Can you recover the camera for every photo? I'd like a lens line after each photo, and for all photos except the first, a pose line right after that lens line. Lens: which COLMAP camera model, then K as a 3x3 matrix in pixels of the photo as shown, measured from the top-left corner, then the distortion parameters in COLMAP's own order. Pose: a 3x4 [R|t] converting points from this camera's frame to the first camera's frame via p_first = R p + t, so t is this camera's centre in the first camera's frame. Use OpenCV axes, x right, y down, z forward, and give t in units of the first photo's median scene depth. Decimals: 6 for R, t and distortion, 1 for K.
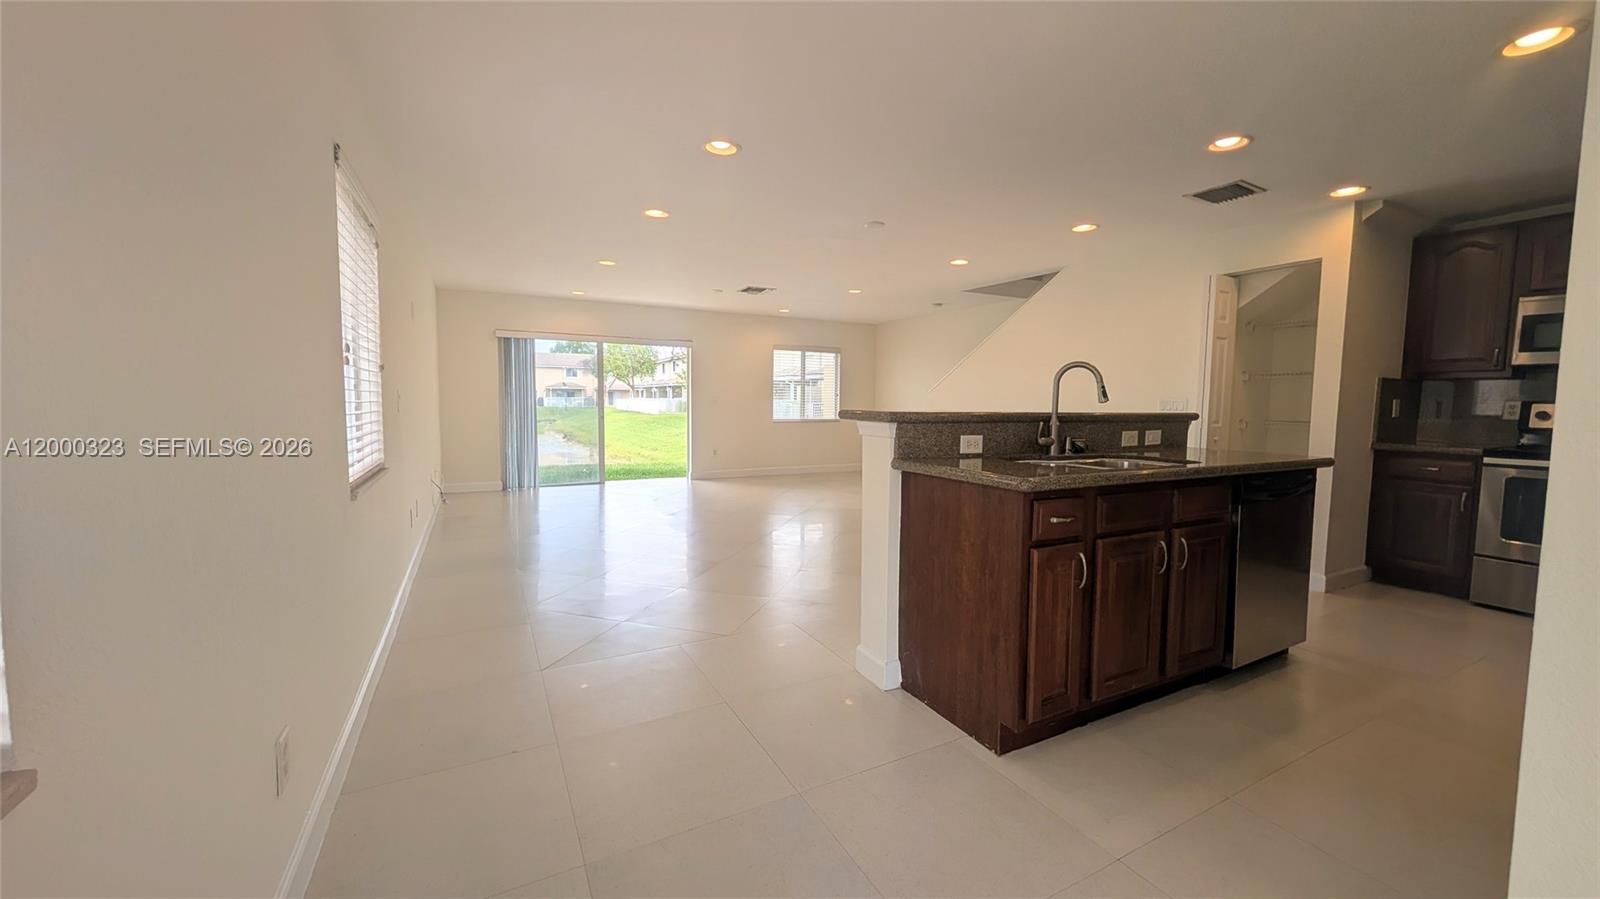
lens RADIAL K [[602.3, 0, 802.3], [0, 602.3, 441.8], [0, 0, 1]] dist [0.001177, 0.000052]
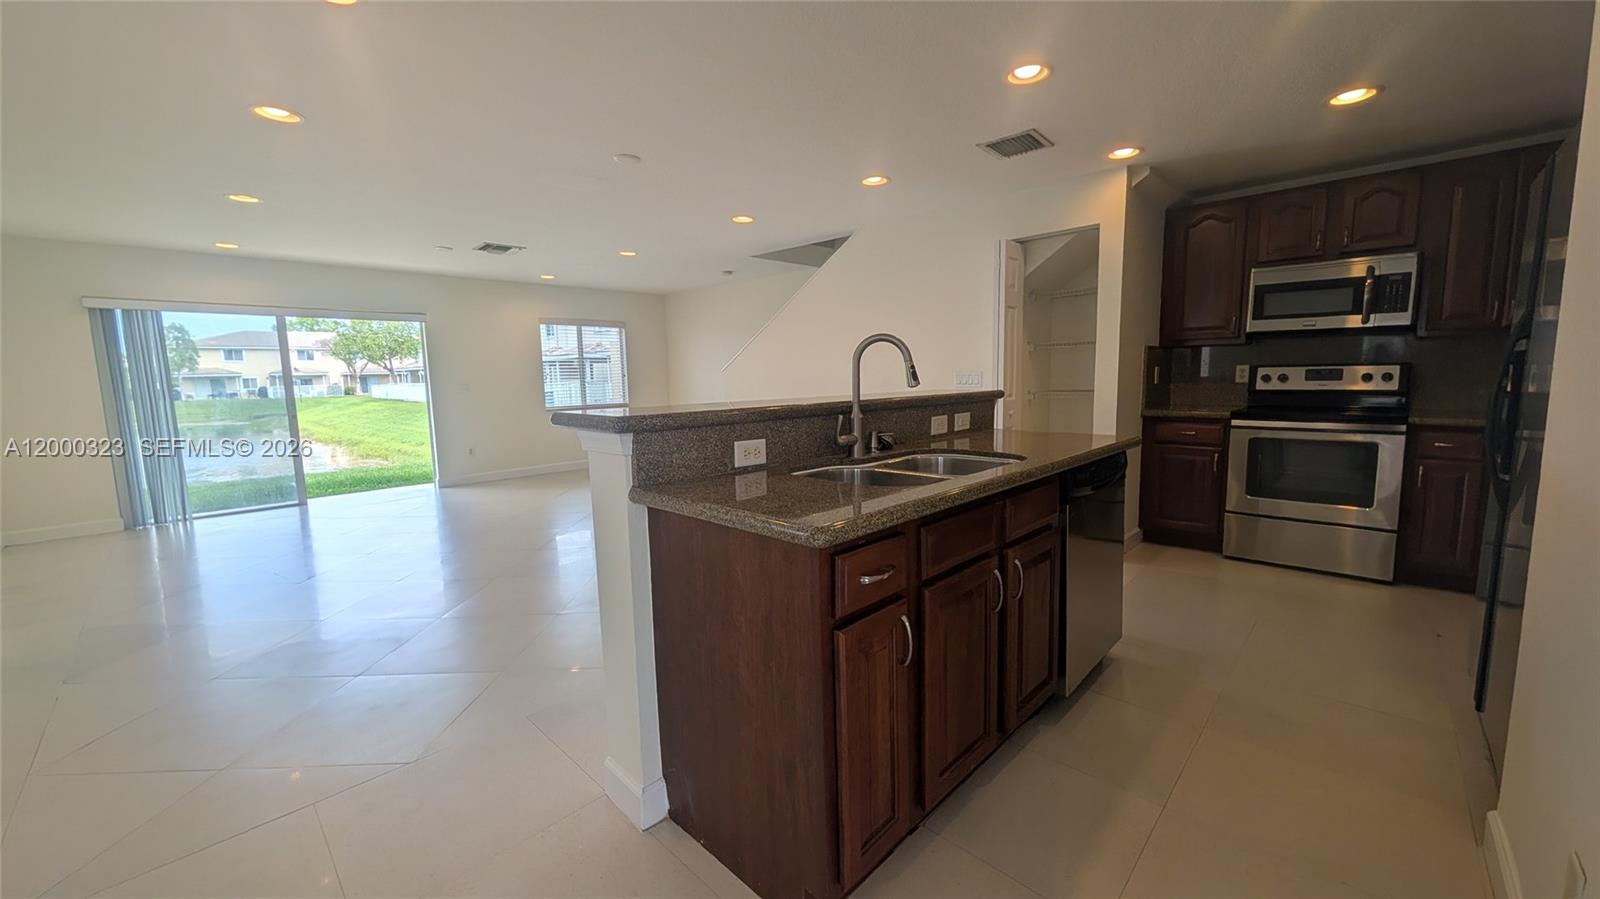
lens RADIAL K [[602.3, 0, 802.3], [0, 602.3, 441.8], [0, 0, 1]] dist [0.001177, 0.000052]
pose [[0.950665, -0.067039, 0.302888, 0.085696], [0.054510, 0.997278, 0.049643, -0.028096], [-0.305392, -0.030683, 0.951732, 0.210052]]
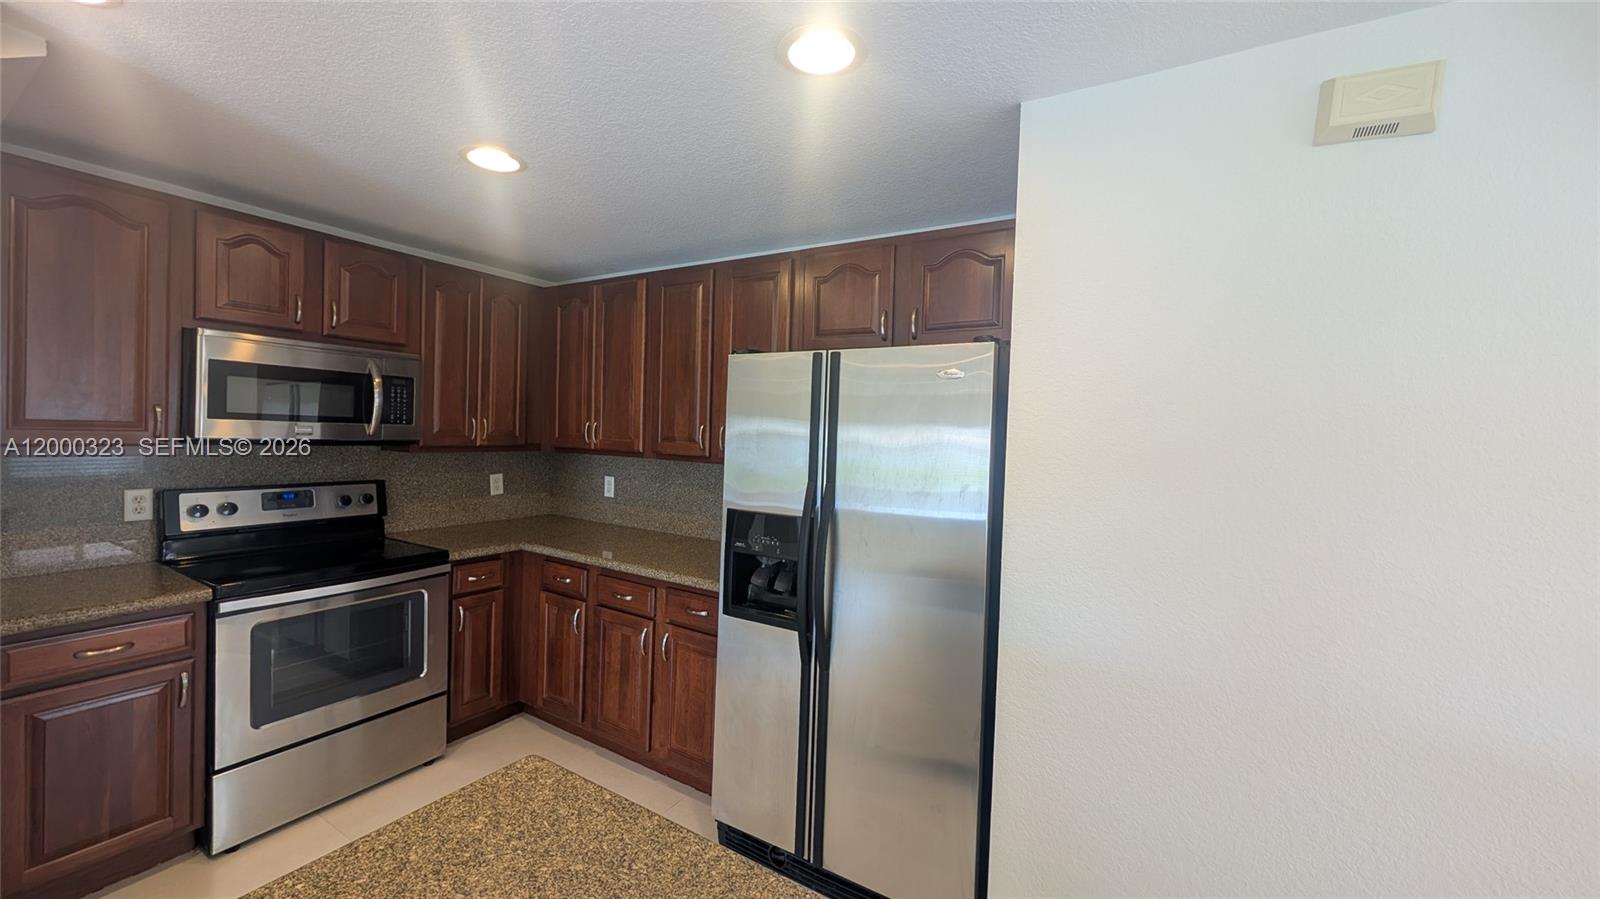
lens RADIAL K [[602.3, 0, 802.3], [0, 602.3, 441.8], [0, 0, 1]] dist [0.001177, 0.000052]
pose [[-0.517922, -0.047561, 0.854105, 0.336568], [0.020235, 0.997493, 0.067816, -0.146575], [-0.855189, 0.052406, -0.515661, 0.766551]]
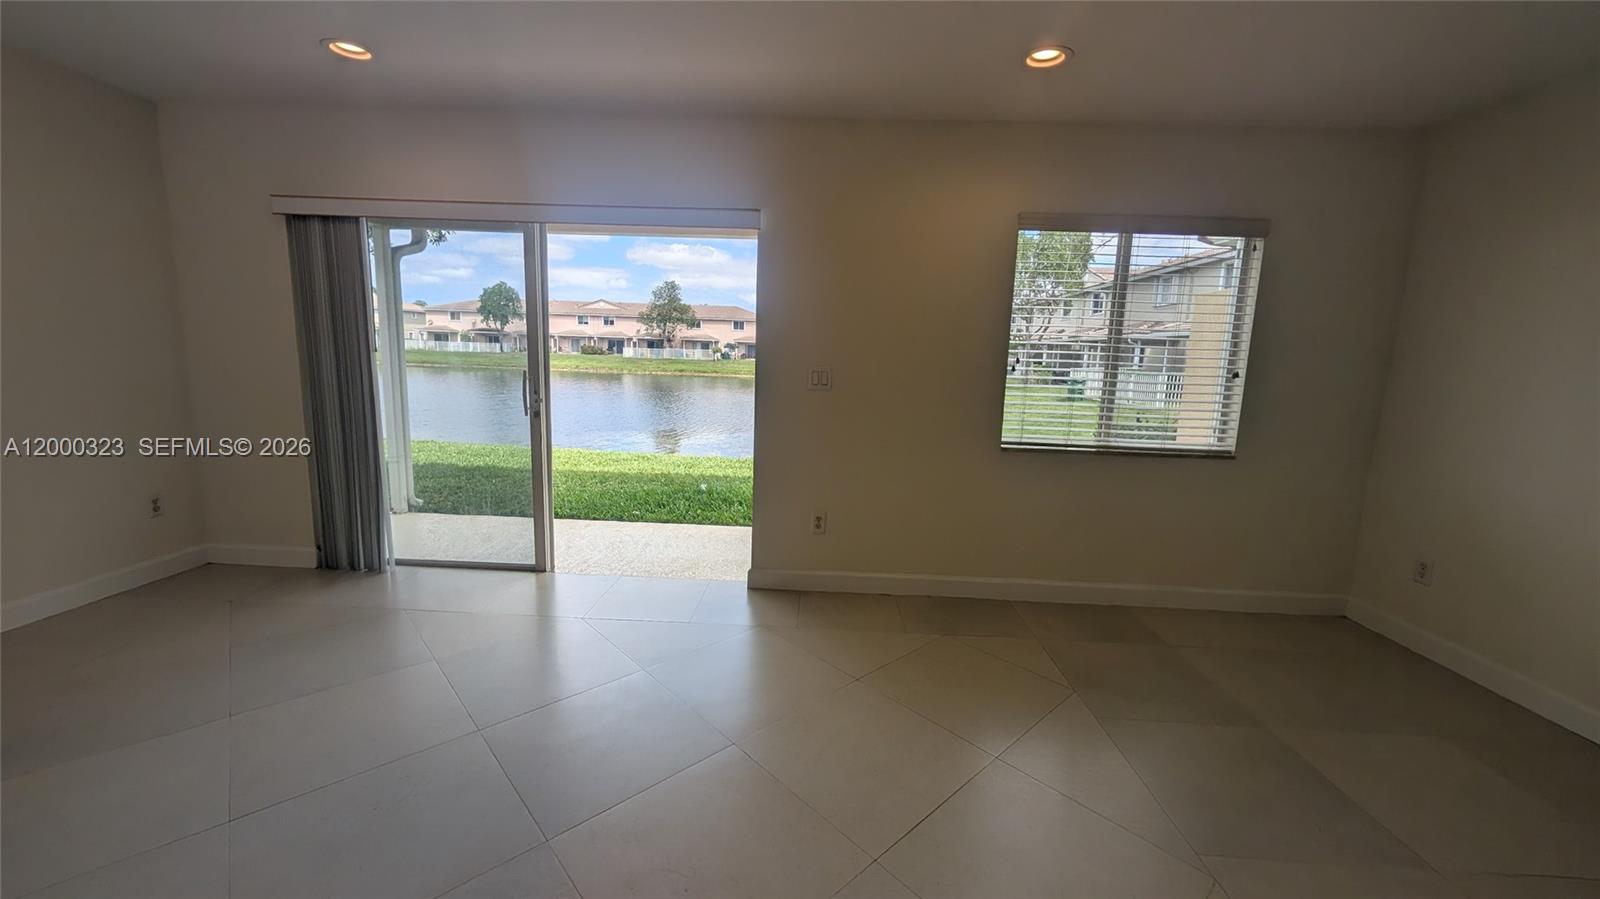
lens RADIAL K [[602.3, 0, 802.3], [0, 602.3, 441.8], [0, 0, 1]] dist [0.001177, 0.000052]
pose [[0.863839, 0.092523, -0.495199, 0.056623], [-0.059830, 0.994875, 0.081514, -0.146504], [0.500203, -0.040787, 0.864947, 1.629593]]
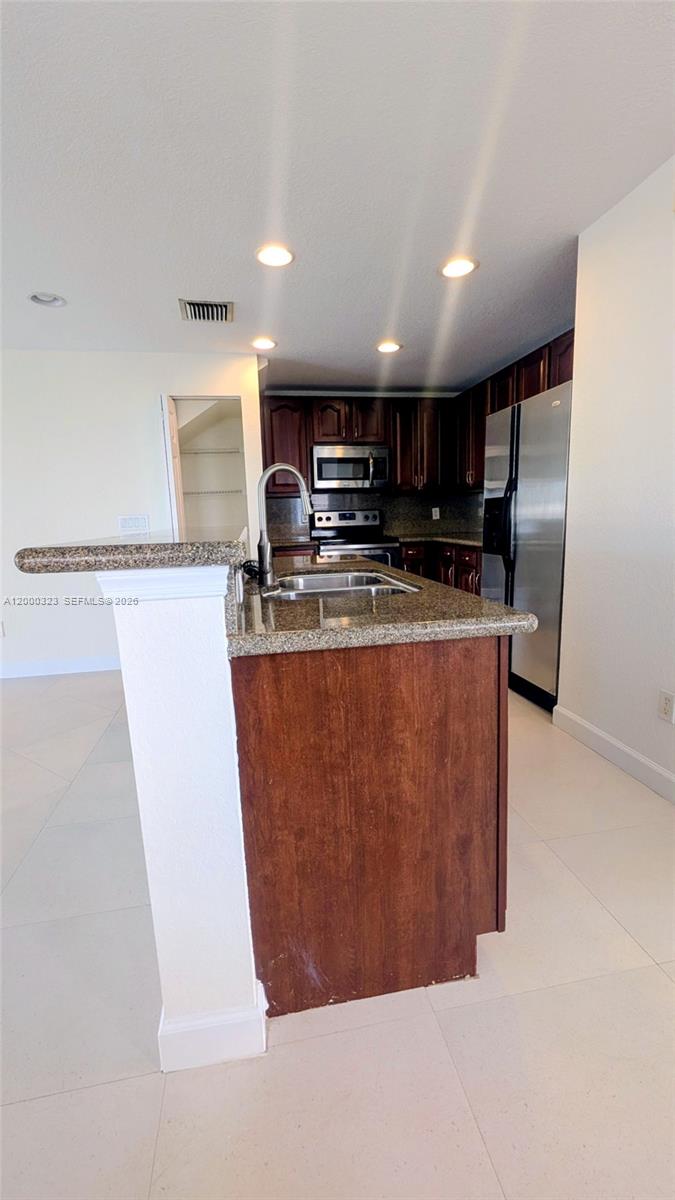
lens RADIAL K [[505.1, 0, 339.9], [0, 505.1, 603.6], [0, 0, 1]] dist [0.002681, 0.000178]
pose [[0.299248, -0.187240, 0.935624, -0.130597], [0.102248, 0.981204, 0.163659, -0.036797], [-0.948681, 0.046691, 0.312769, 0.507259]]
